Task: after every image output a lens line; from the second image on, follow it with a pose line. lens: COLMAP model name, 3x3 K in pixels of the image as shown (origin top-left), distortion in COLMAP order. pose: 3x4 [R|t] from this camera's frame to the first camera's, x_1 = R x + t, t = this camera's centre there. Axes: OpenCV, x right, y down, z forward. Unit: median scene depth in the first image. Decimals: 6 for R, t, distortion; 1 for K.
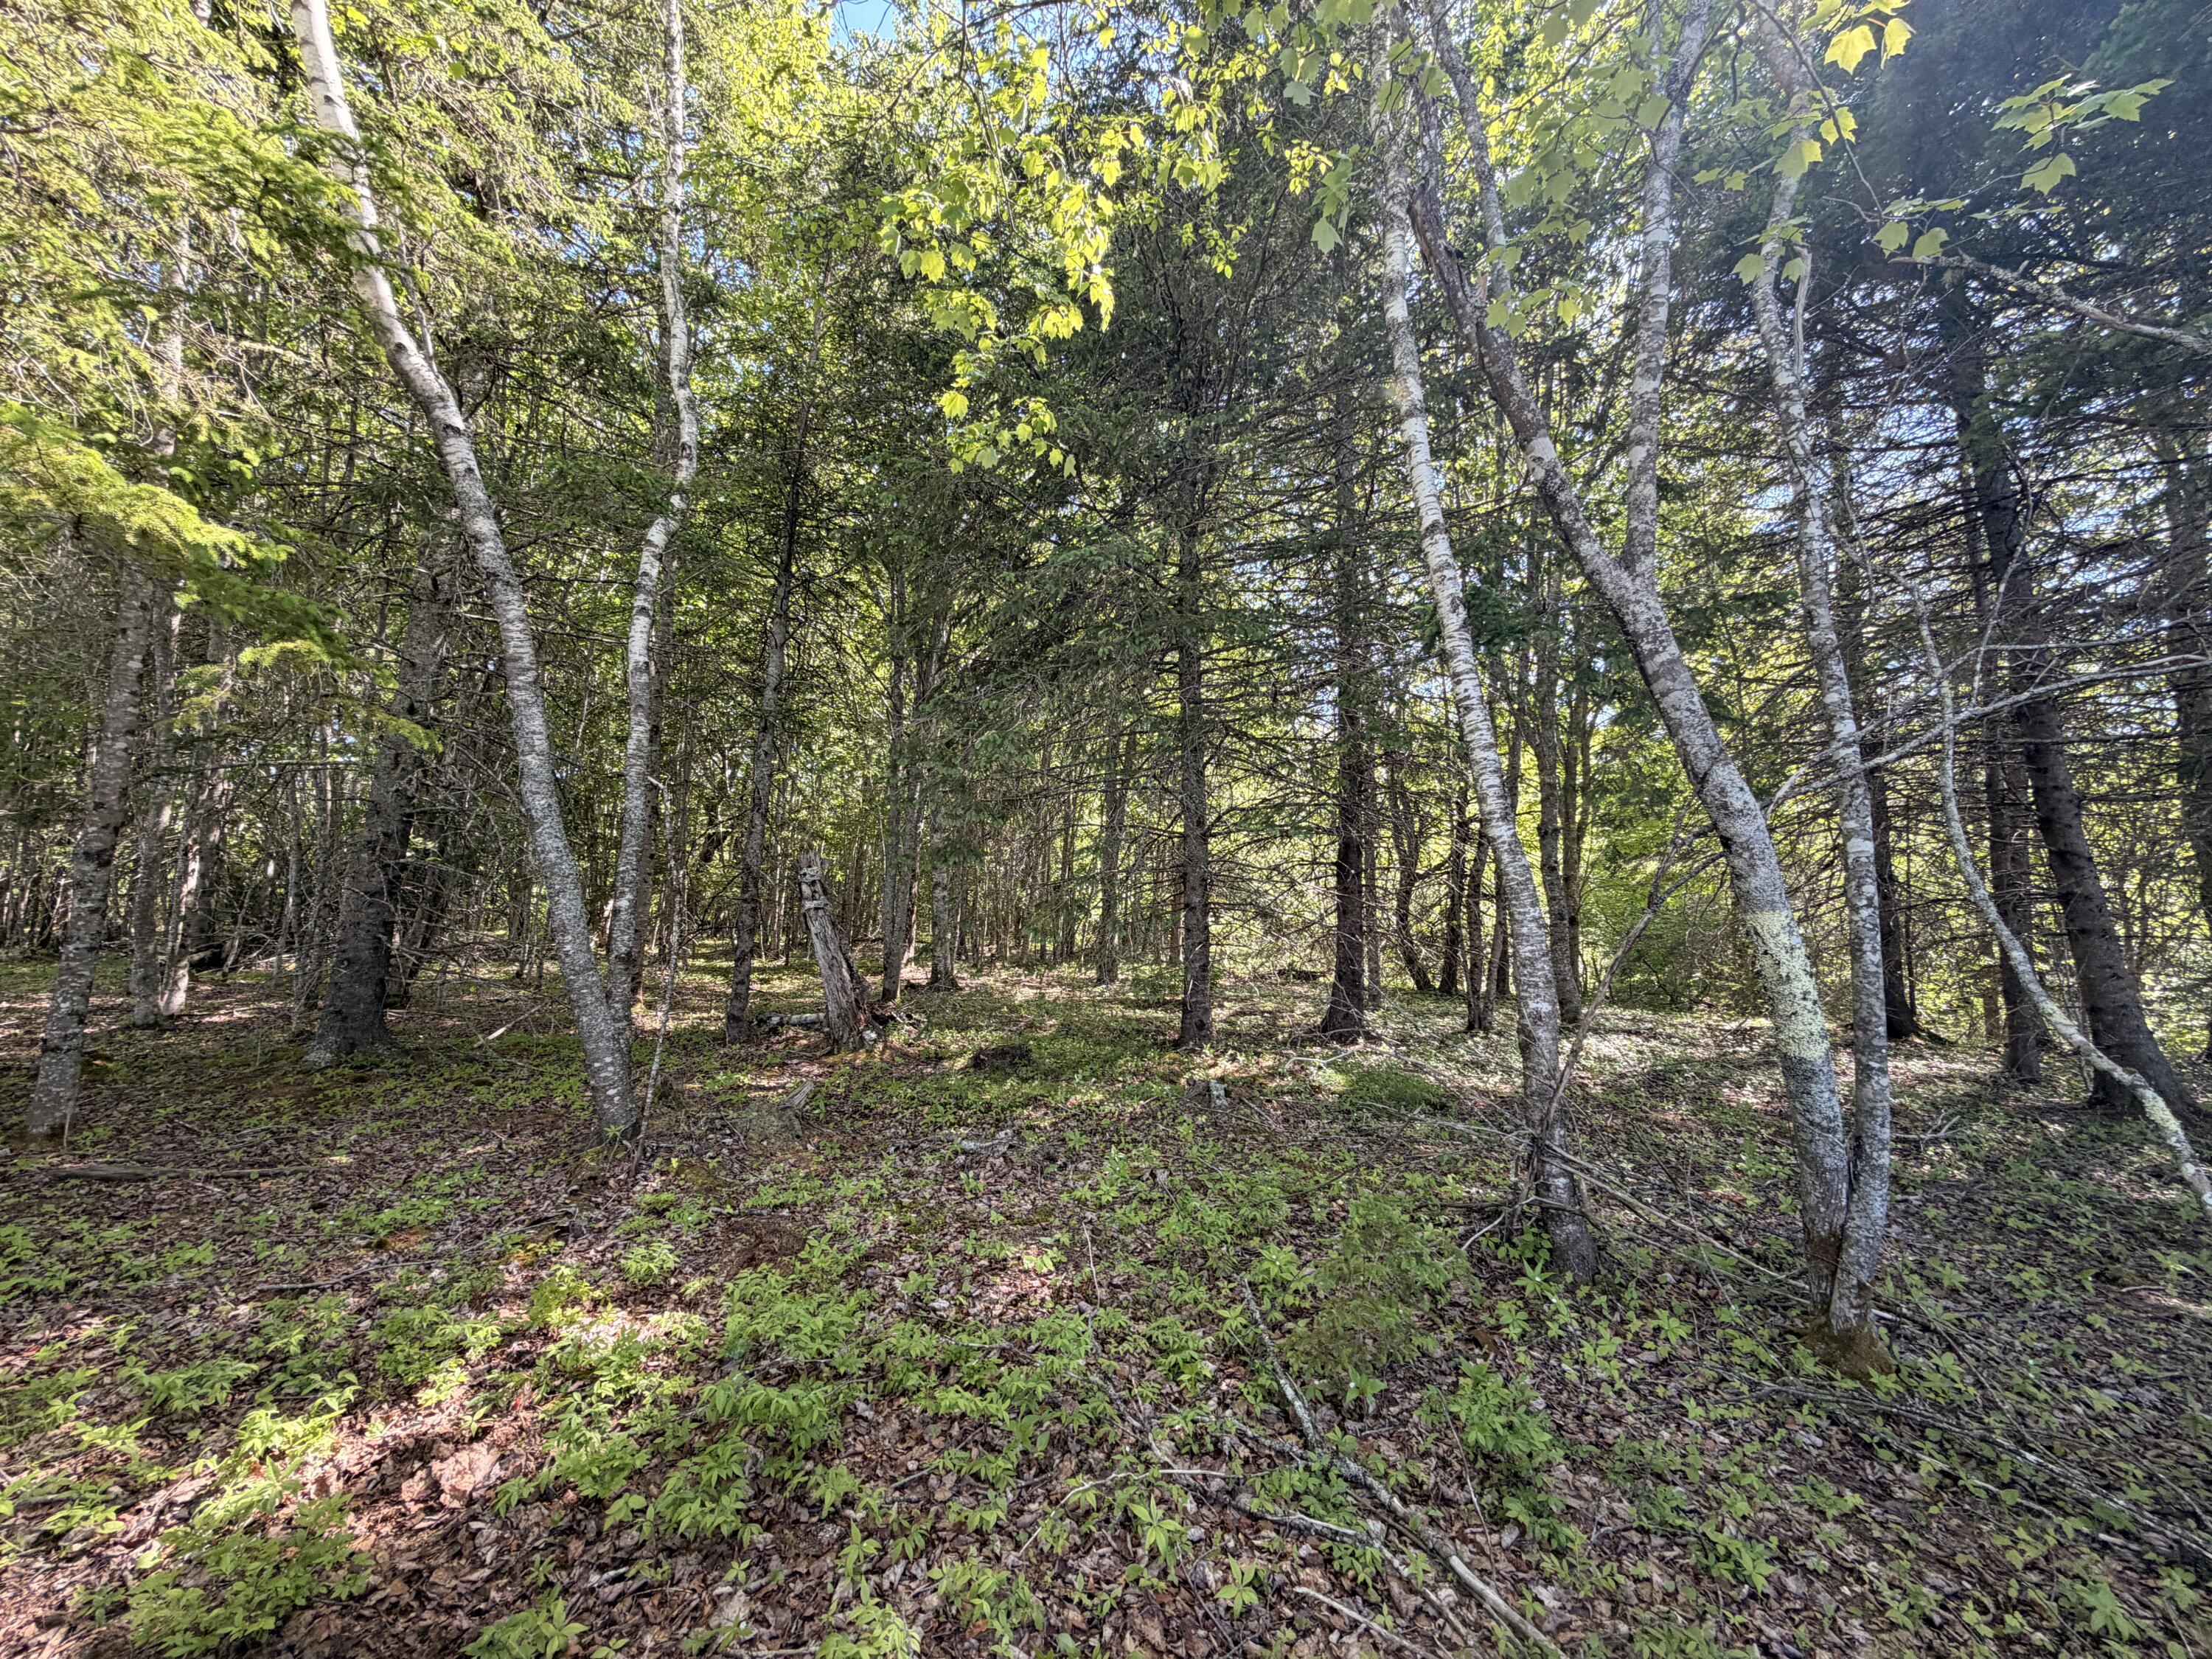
lens RADIAL K [[874.9, 0, 1106.0], [0, 874.9, 829.5], [0, 0, 1]] dist [-0.000431, -0.000064]
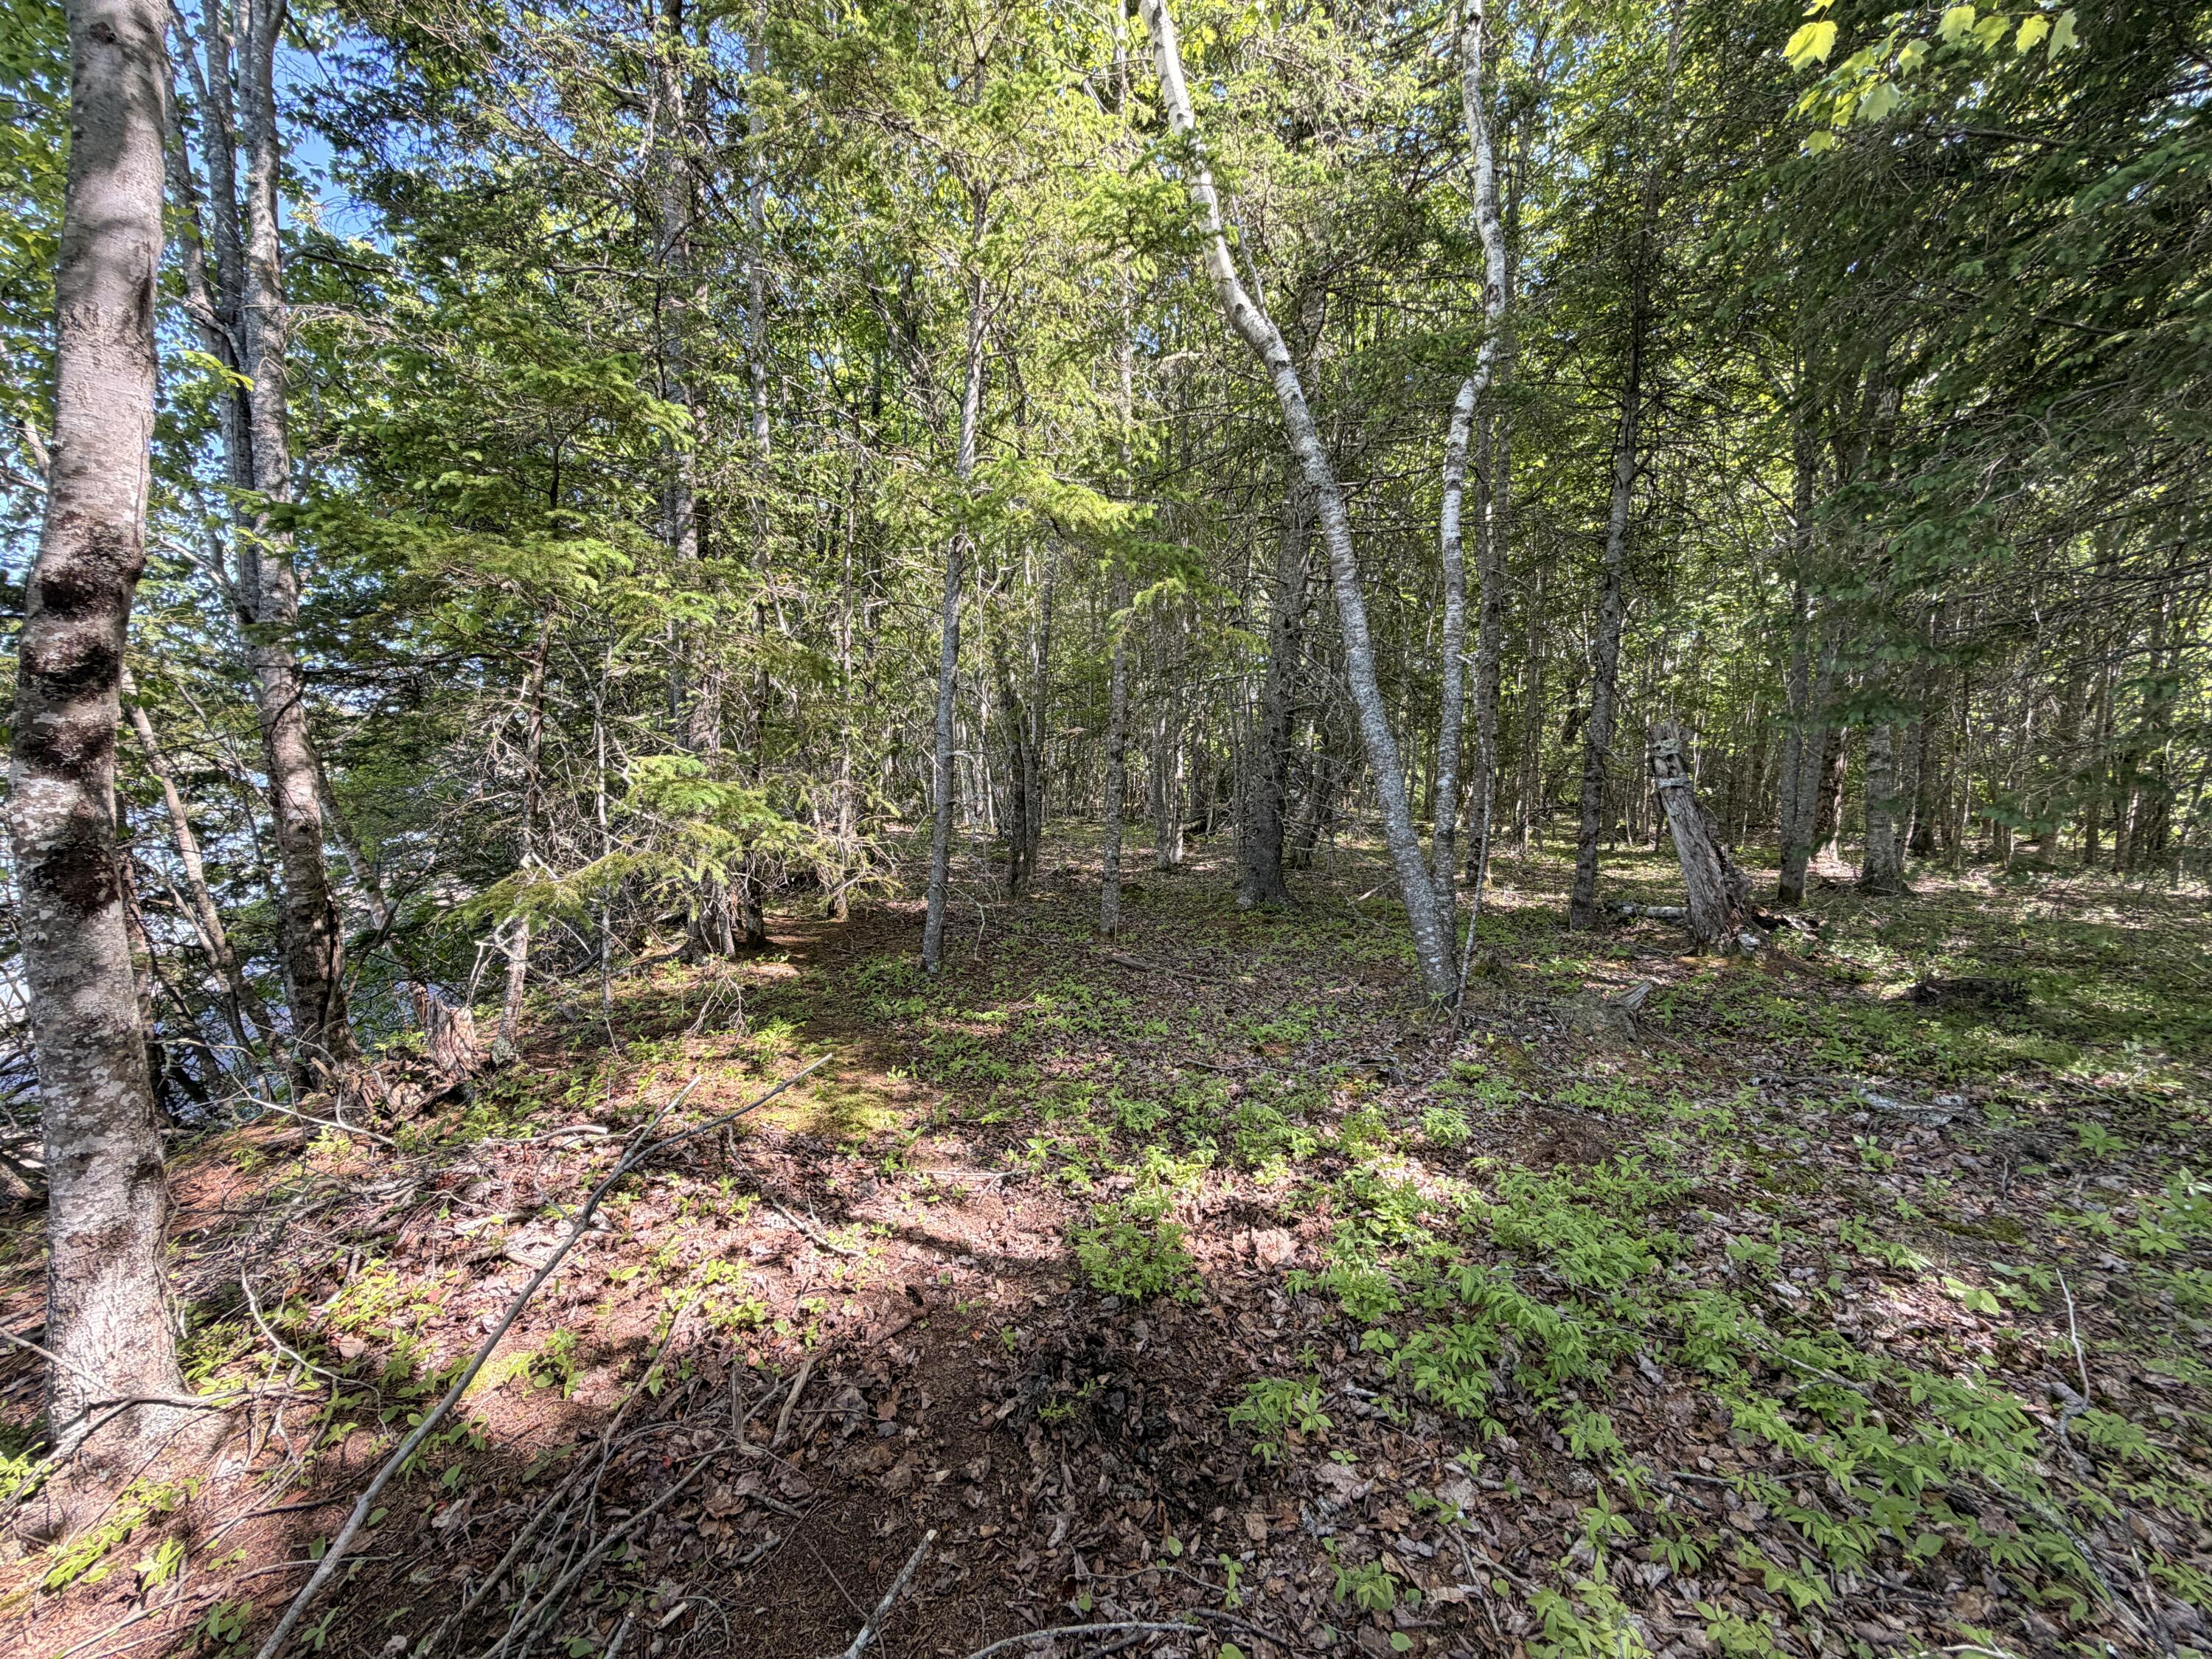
lens RADIAL K [[879.7, 0, 1106.0], [0, 879.7, 829.5], [0, 0, 1]] dist [0.000193, 0.000309]
pose [[0.607367, 0.031460, -0.793798, 0.048287], [0.076012, 0.992330, 0.097488, 0.013481], [0.790777, -0.119549, 0.600317, 0.093770]]
